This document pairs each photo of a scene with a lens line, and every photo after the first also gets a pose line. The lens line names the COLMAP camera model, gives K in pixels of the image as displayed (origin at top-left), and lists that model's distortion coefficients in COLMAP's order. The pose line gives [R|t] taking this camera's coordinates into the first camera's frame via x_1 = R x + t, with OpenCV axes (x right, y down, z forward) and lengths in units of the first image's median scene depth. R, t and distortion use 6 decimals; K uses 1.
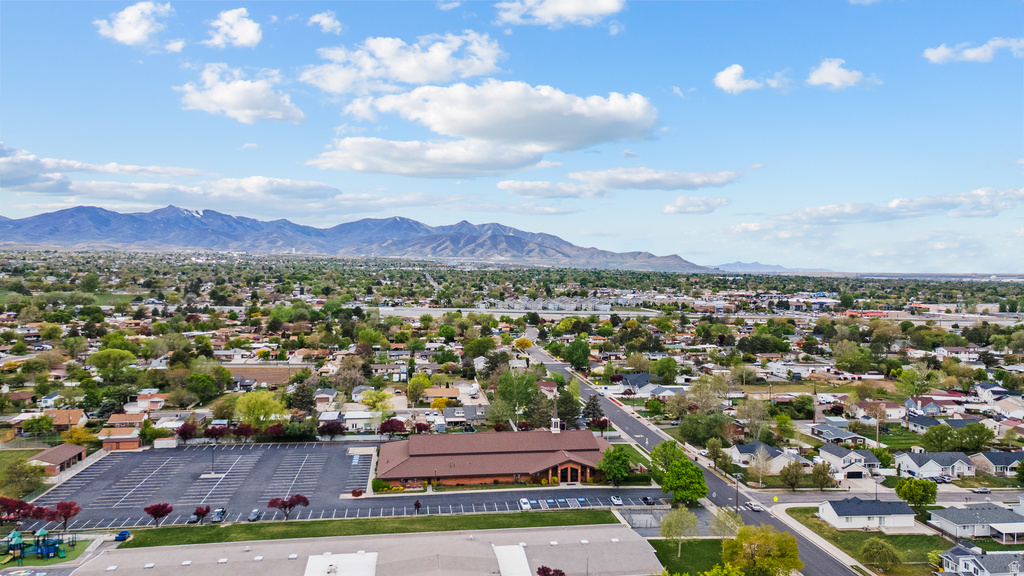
lens RADIAL K [[734.8, 0, 512.0], [0, 734.8, 288.0], [0, 0, 1]] dist [0.051552, 0.001602]
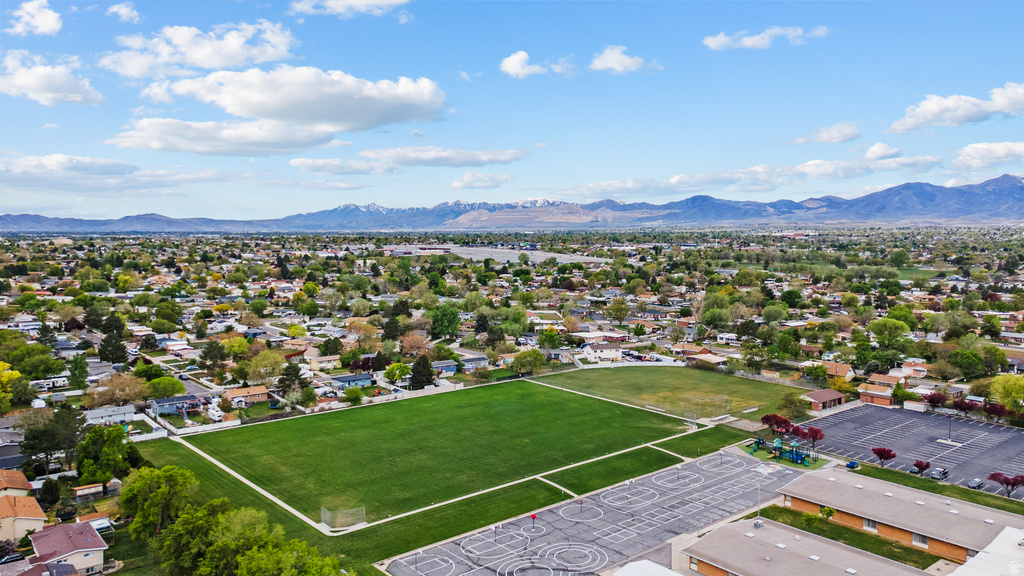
lens RADIAL K [[734.8, 0, 512.0], [0, 734.8, 288.0], [0, 0, 1]] dist [0.051552, 0.001602]
pose [[0.533612, 0.054029, -0.844002, 0.106672], [-0.026519, 0.998536, 0.047155, -0.000439], [0.845313, -0.002780, 0.534264, -0.065803]]
